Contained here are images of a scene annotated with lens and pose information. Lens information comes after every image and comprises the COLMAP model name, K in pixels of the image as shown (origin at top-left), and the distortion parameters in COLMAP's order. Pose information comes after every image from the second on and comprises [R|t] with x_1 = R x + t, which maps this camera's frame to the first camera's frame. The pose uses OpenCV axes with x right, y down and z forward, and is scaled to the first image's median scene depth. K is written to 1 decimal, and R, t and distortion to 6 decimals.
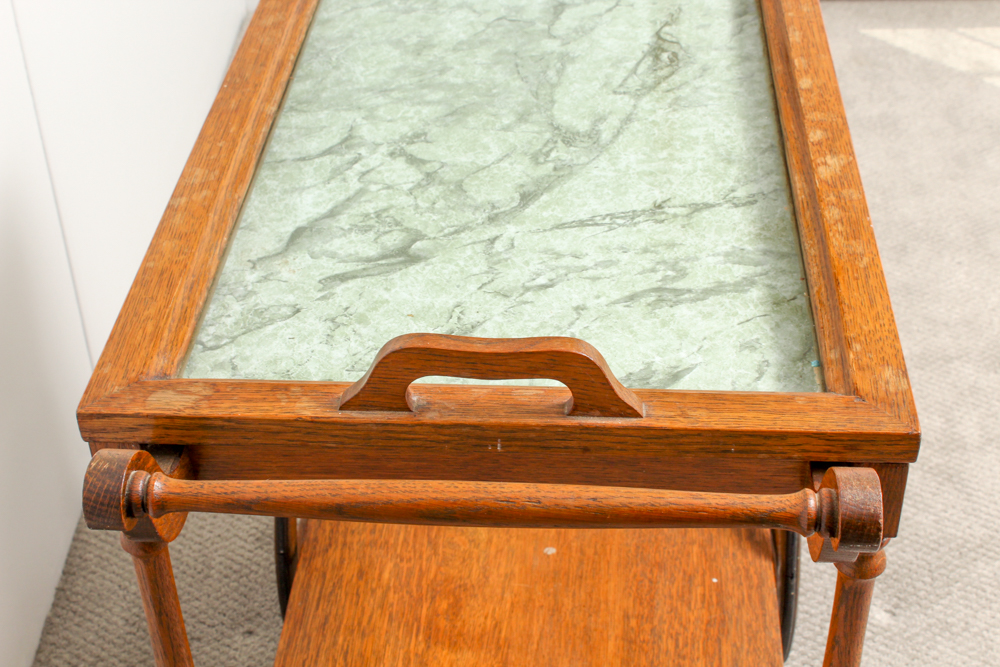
lens RADIAL K [[1533.5, 0, 500.0], [0, 1533.5, 333.5], [0, 0, 1]] dist [0.001291, 0.006025]
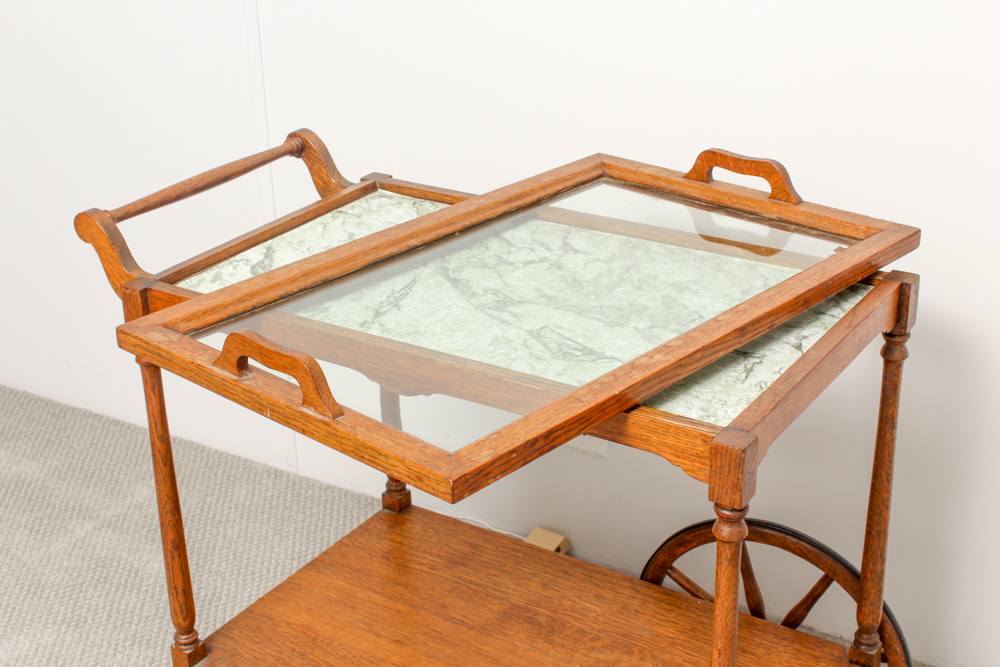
lens RADIAL K [[1495.8, 0, 500.0], [0, 1495.8, 333.5], [0, 0, 1]] dist [0.001865, 0.000115]
pose [[-0.483590, 0.388308, -0.784447, 1.145169], [-0.500879, 0.612203, 0.611824, -0.956142], [0.717817, 0.688785, -0.101560, 1.160059]]
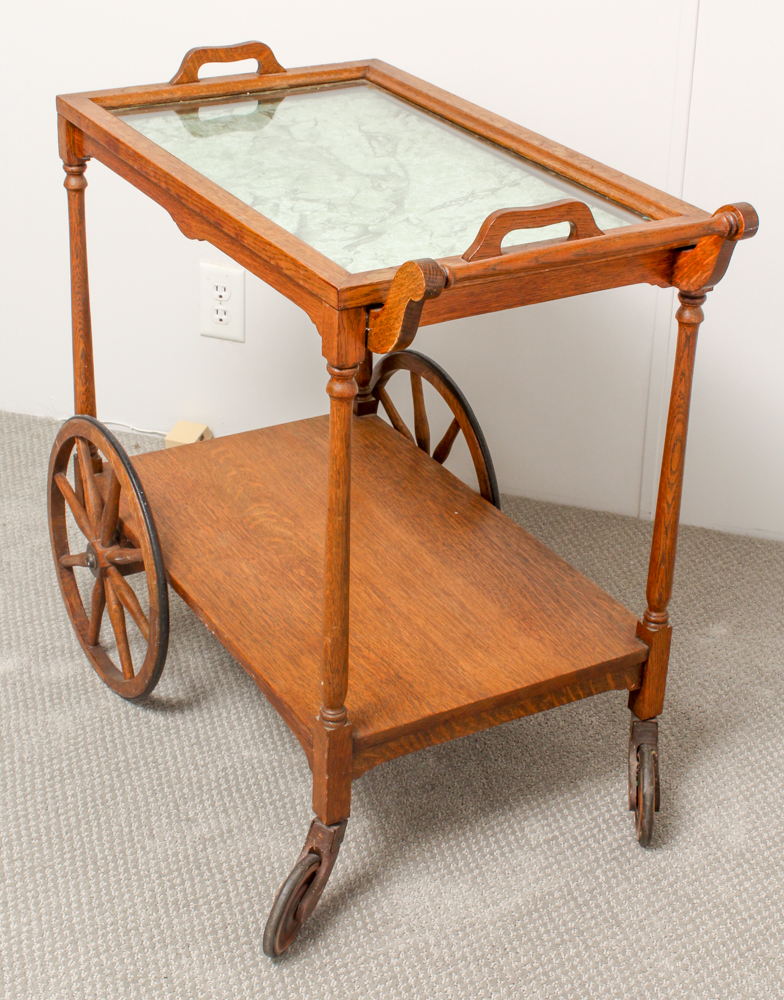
lens RADIAL K [[1849.3, 0, 392.0], [0, 1849.3, 500.0], [0, 0, 1]] dist [0.017660, -0.007555]
pose [[0.829297, -0.215121, 0.515742, -0.982374], [0.295118, 0.952328, -0.077314, 0.330686], [-0.474524, 0.216321, 0.853248, -0.530298]]
